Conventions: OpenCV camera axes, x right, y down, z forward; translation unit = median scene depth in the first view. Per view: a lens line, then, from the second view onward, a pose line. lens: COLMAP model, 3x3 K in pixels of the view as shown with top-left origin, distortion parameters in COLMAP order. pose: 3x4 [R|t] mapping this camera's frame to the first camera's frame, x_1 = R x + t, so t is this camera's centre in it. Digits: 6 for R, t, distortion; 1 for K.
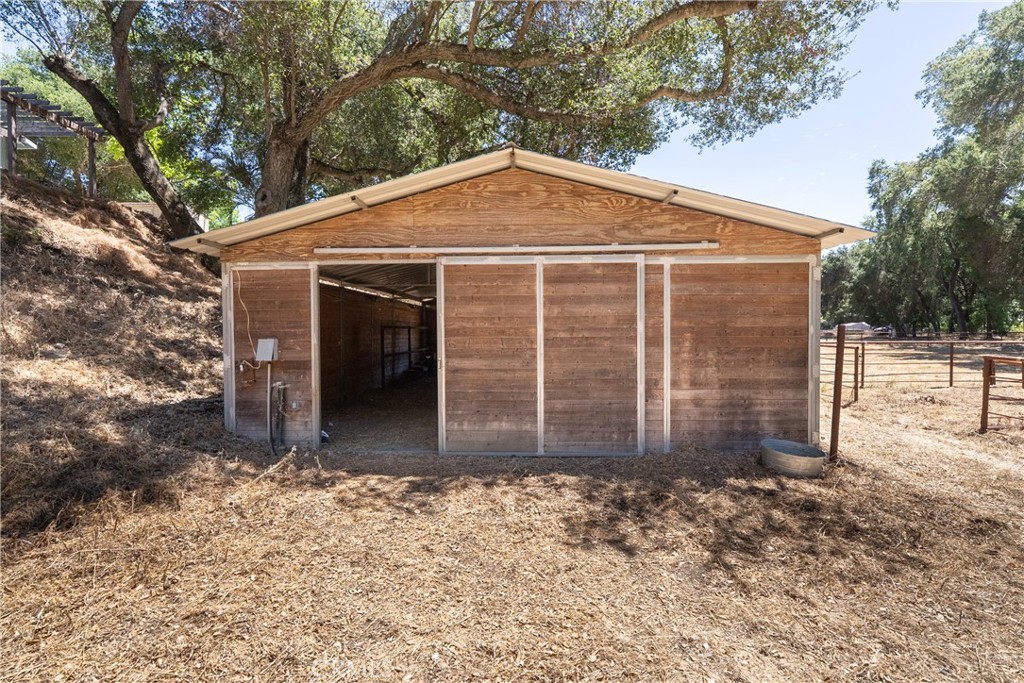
lens RADIAL K [[466.1, 0, 509.8], [0, 466.1, 342.4], [0, 0, 1]] dist [0.003280, 0.000170]
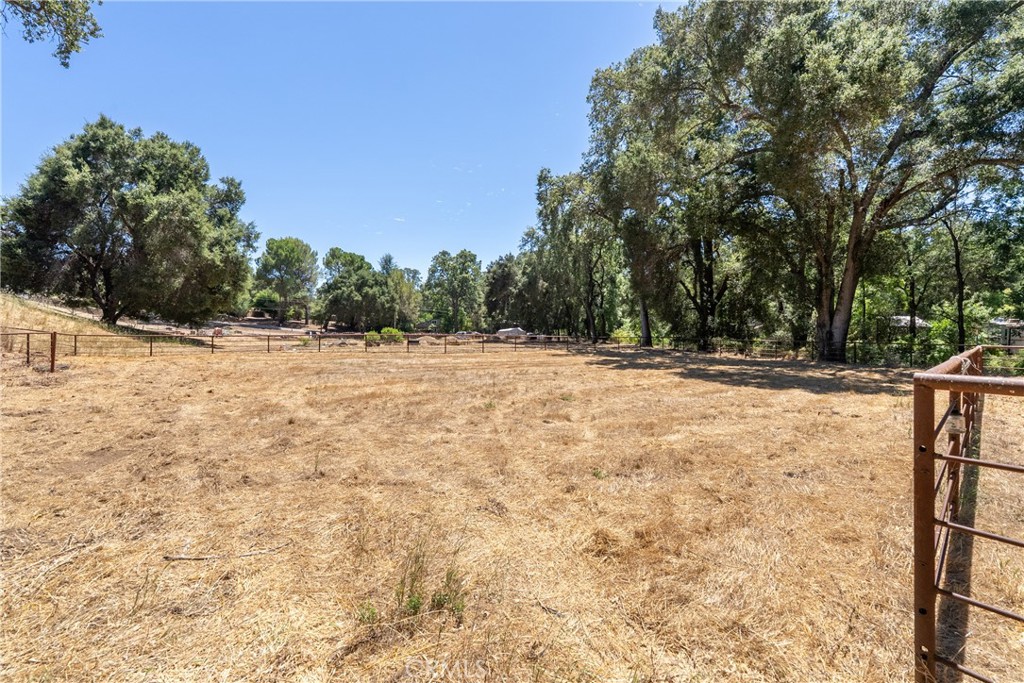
lens RADIAL K [[466.1, 0, 509.1], [0, 466.1, 341.4], [0, 0, 1]] dist [0.003280, 0.000170]
pose [[0.778751, -0.002986, 0.627326, 0.070323], [0.012406, 0.999866, -0.010641, -0.000911], [-0.627211, 0.016070, 0.778684, 0.214634]]
